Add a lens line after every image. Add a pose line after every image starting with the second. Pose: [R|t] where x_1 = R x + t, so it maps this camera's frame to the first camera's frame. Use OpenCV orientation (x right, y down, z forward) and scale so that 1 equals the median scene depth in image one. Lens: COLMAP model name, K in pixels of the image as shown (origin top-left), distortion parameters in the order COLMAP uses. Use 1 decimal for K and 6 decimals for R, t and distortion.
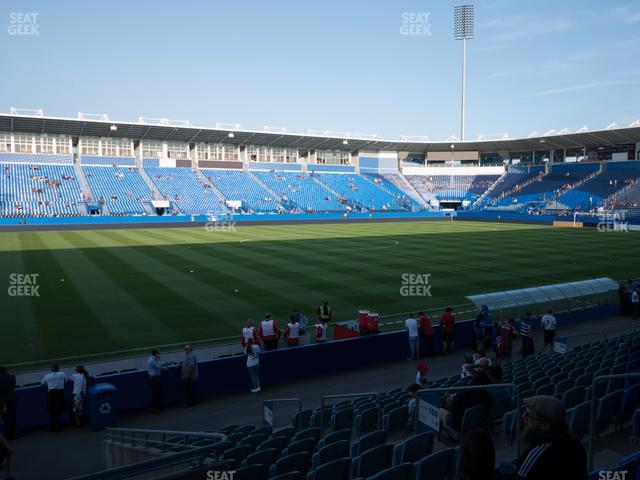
lens RADIAL K [[540.8, 0, 322.9], [0, 540.8, 226.9], [0, 0, 1]] dist [-0.028134, 0.008703]
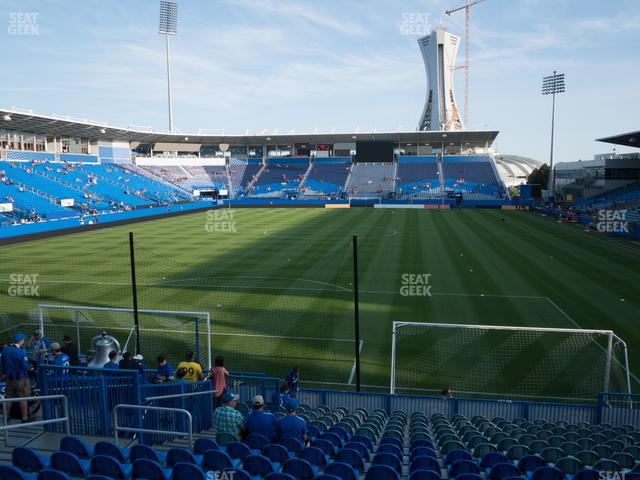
lens RADIAL K [[543.7, 0, 317.8], [0, 543.7, 227.7], [0, 0, 1]] dist [-0.019701, 0.008925]
pose [[0.660755, -0.081780, 0.746134, -0.443185], [0.054165, 0.996650, 0.061271, -0.028238], [-0.748645, -0.000070, 0.662971, 0.102149]]
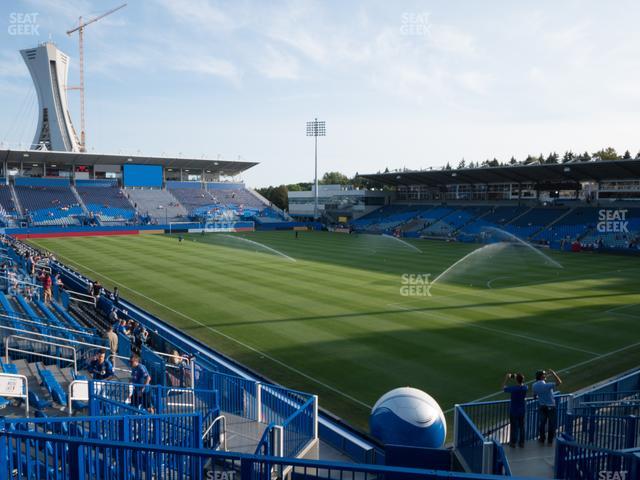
lens RADIAL K [[544.4, 0, 314.7], [0, 544.4, 232.2], [0, 0, 1]] dist [-0.029668, 0.028247]
pose [[-0.059237, -0.062830, 0.996265, -0.641098], [0.052027, 0.996467, 0.065936, -0.052242], [-0.996887, 0.055739, -0.055758, 0.513636]]
